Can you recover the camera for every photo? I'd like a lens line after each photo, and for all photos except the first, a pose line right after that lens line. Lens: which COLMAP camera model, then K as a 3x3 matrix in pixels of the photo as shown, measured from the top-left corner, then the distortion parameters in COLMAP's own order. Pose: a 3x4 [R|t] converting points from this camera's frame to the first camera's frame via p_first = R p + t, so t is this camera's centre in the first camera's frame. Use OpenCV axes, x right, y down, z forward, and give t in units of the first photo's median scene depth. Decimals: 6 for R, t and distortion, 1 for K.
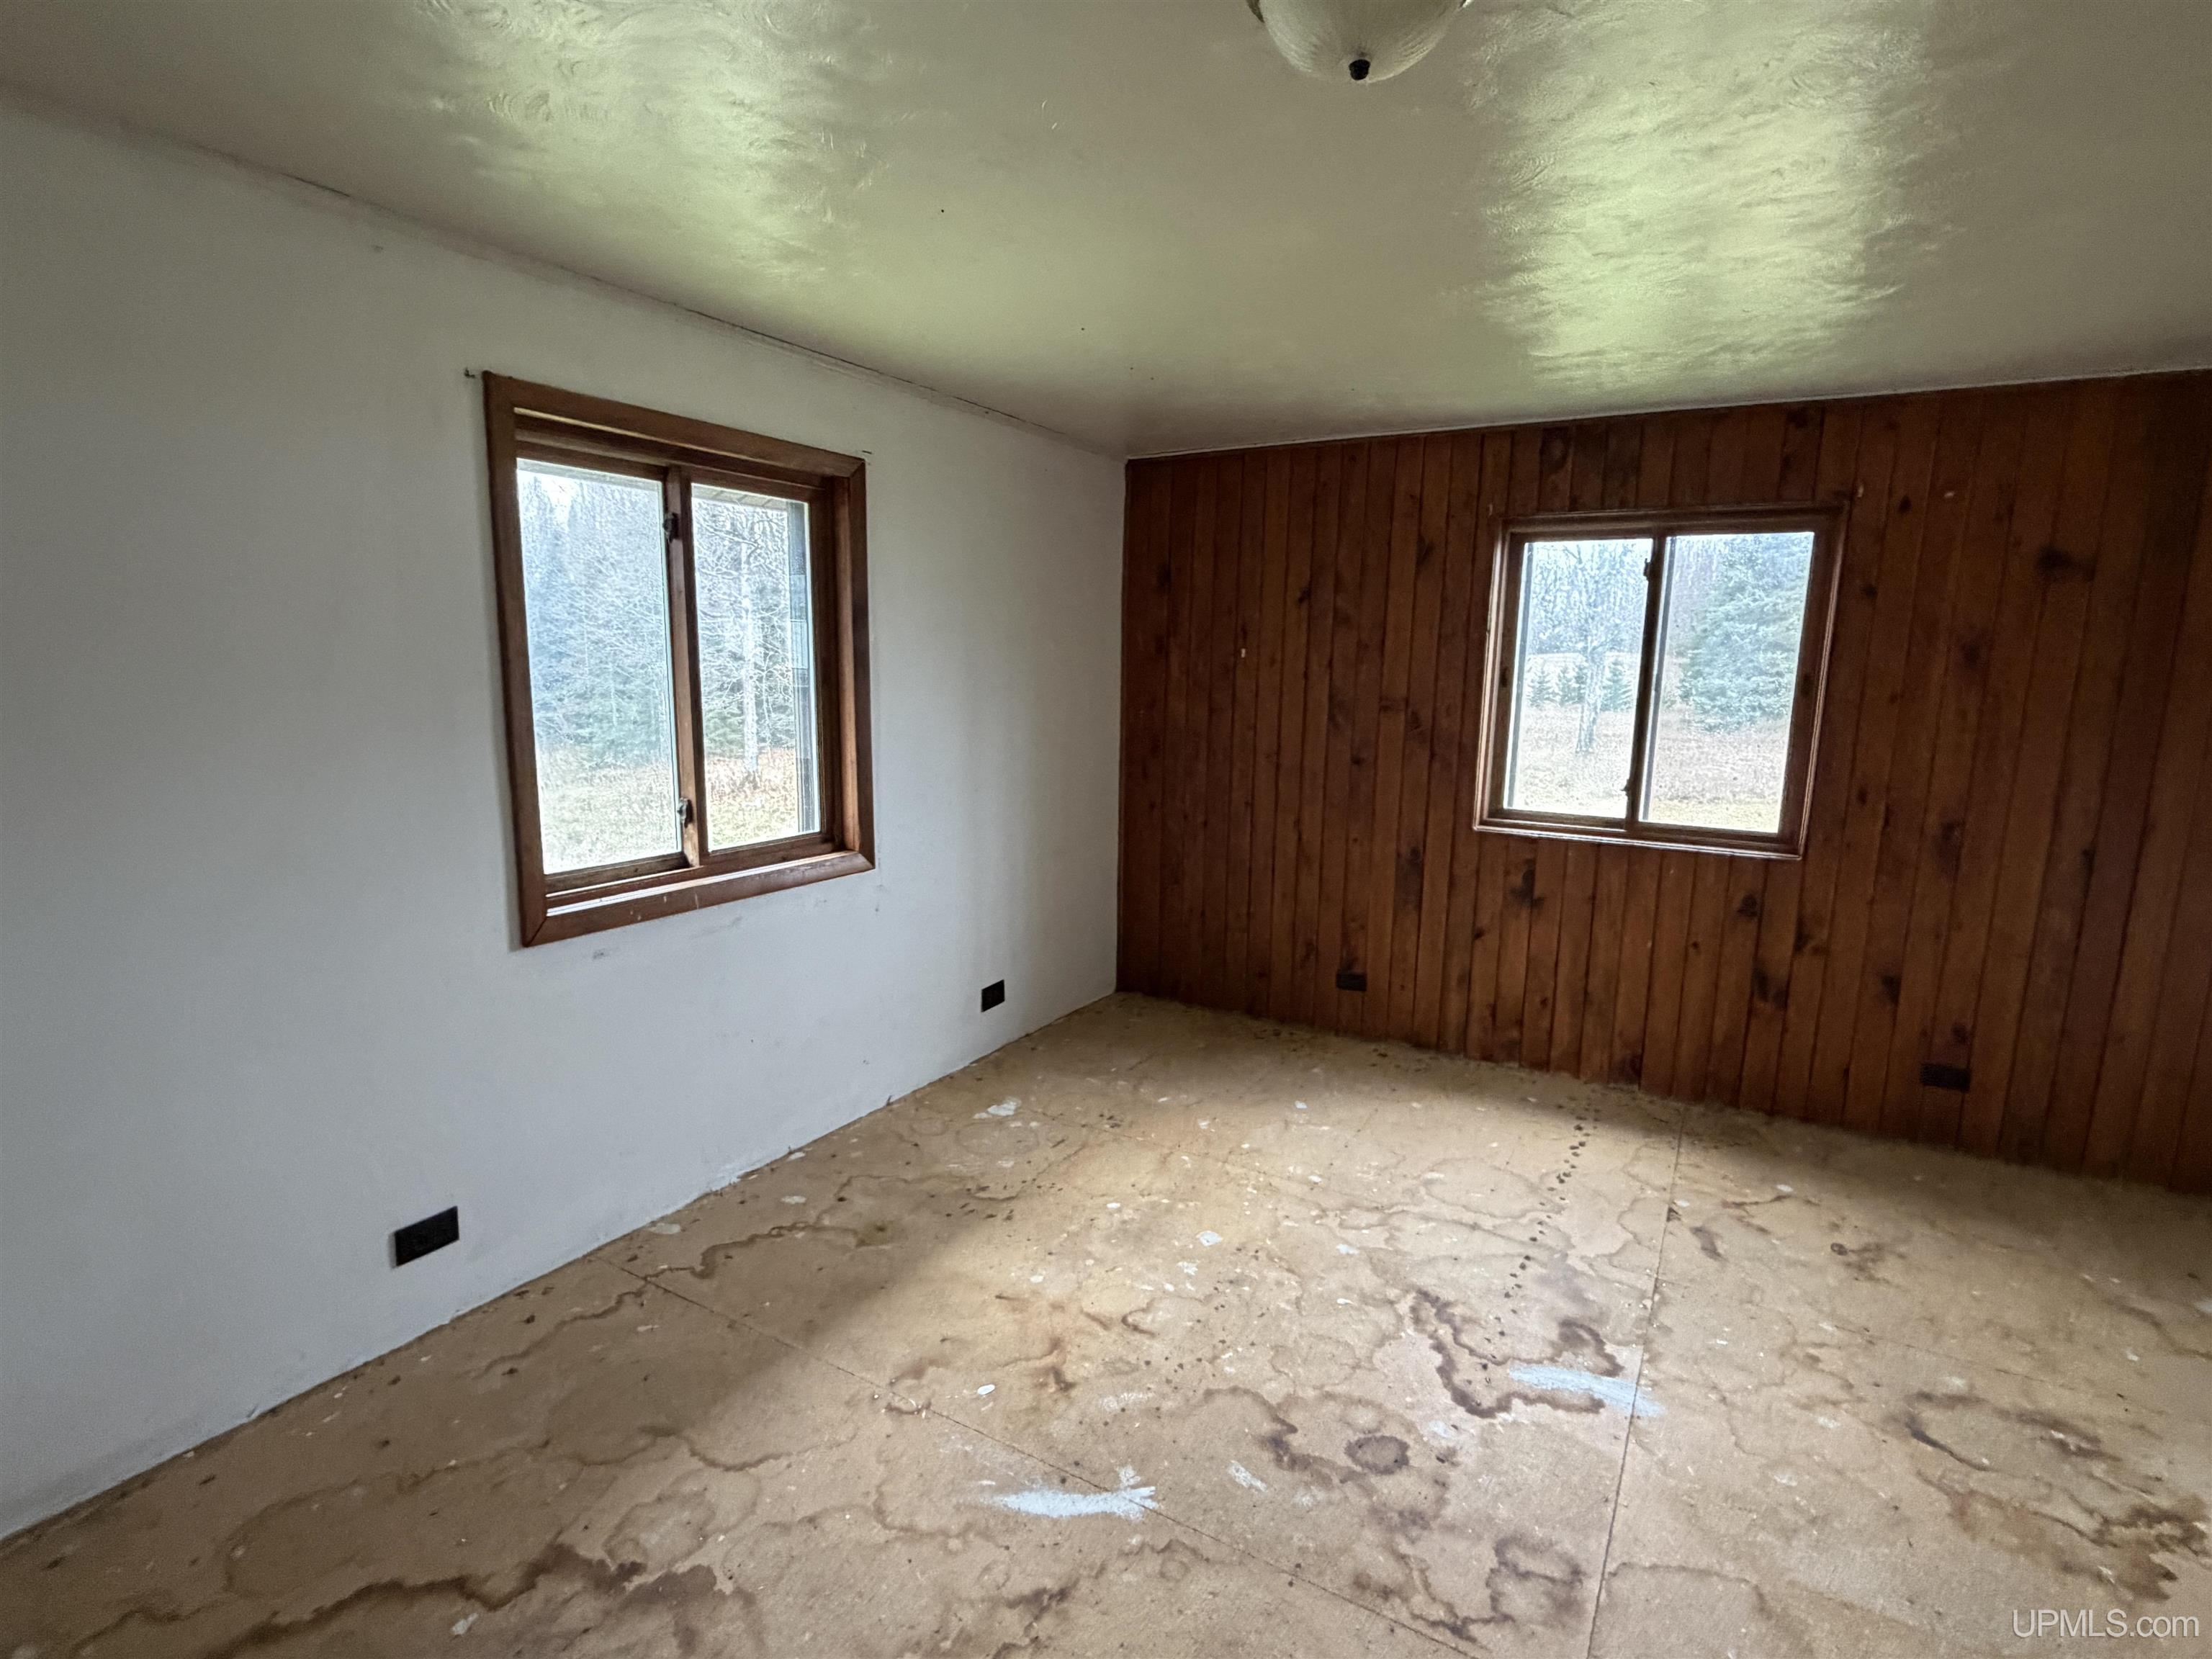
lens RADIAL K [[1116.6, 0, 1107.6], [0, 1116.6, 837.6], [0, 0, 1]] dist [-0.003227, 0.001578]
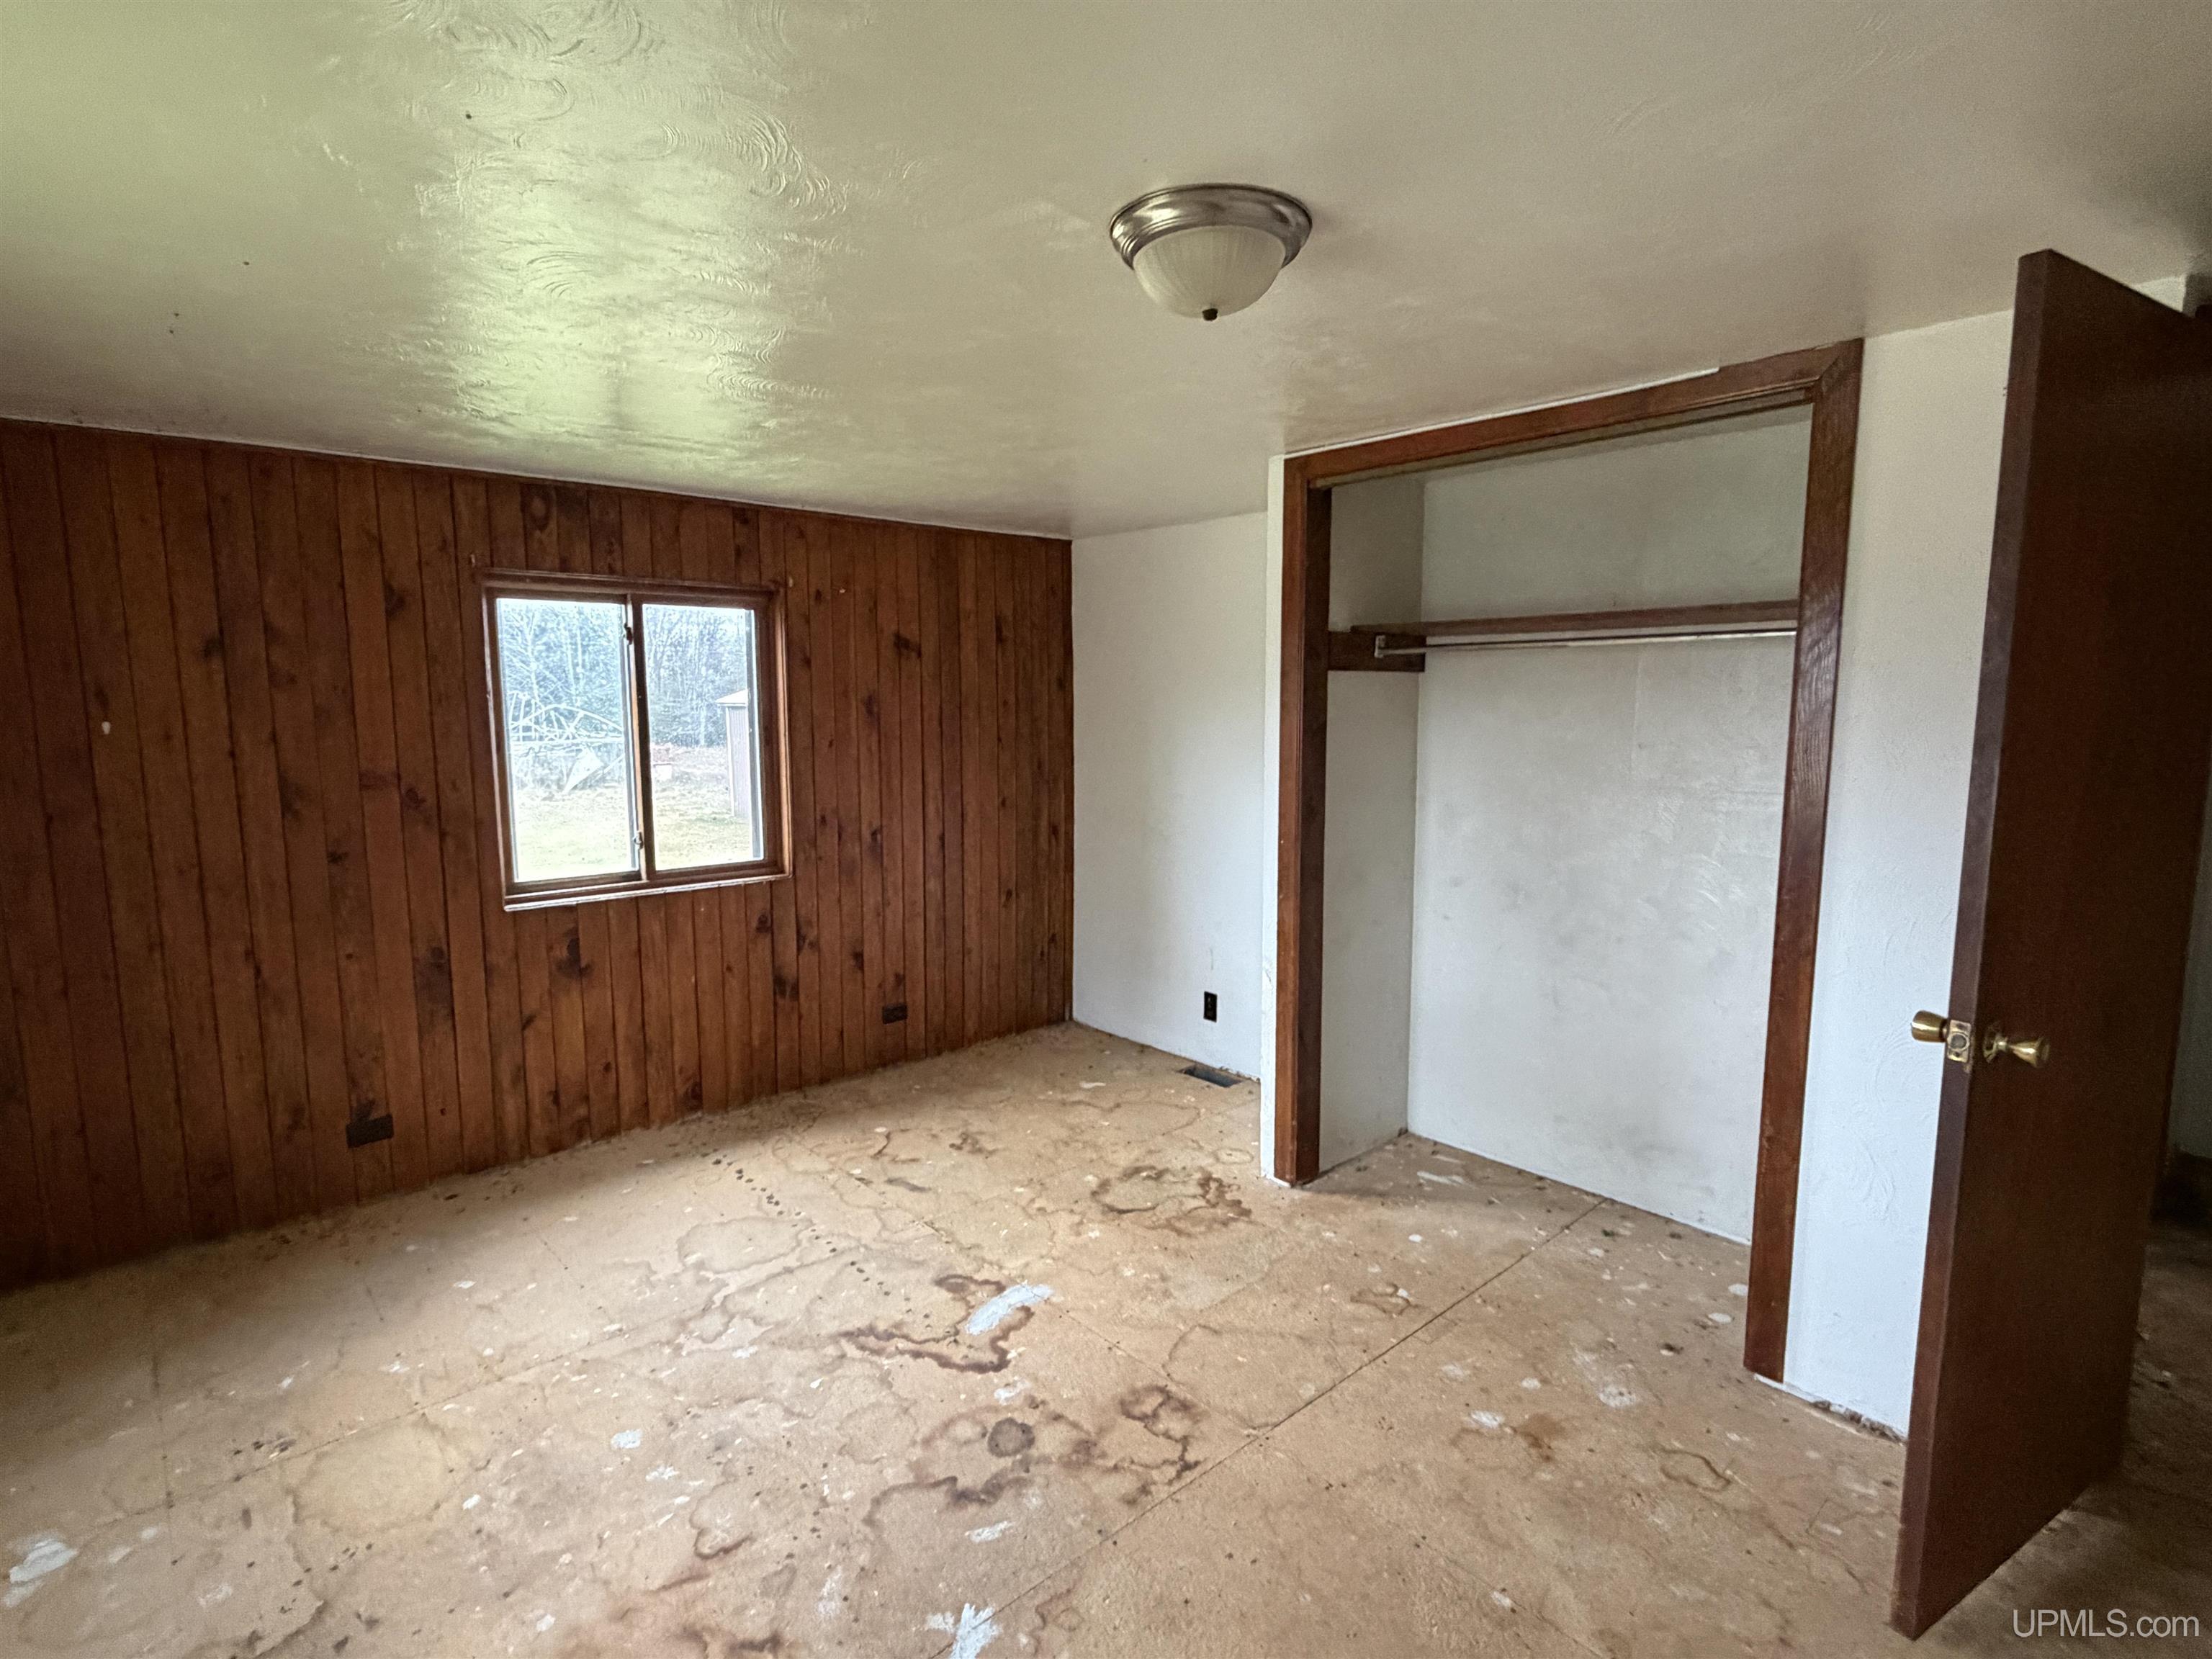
lens RADIAL K [[1116.6, 0, 1104.2], [0, 1116.6, 832.2], [0, 0, 1]] dist [-0.003227, 0.001578]
pose [[0.297852, -0.133221, 0.945270, -0.466418], [0.162936, 0.982779, 0.087166, -0.086634], [-0.940604, 0.128056, 0.314429, 0.312409]]
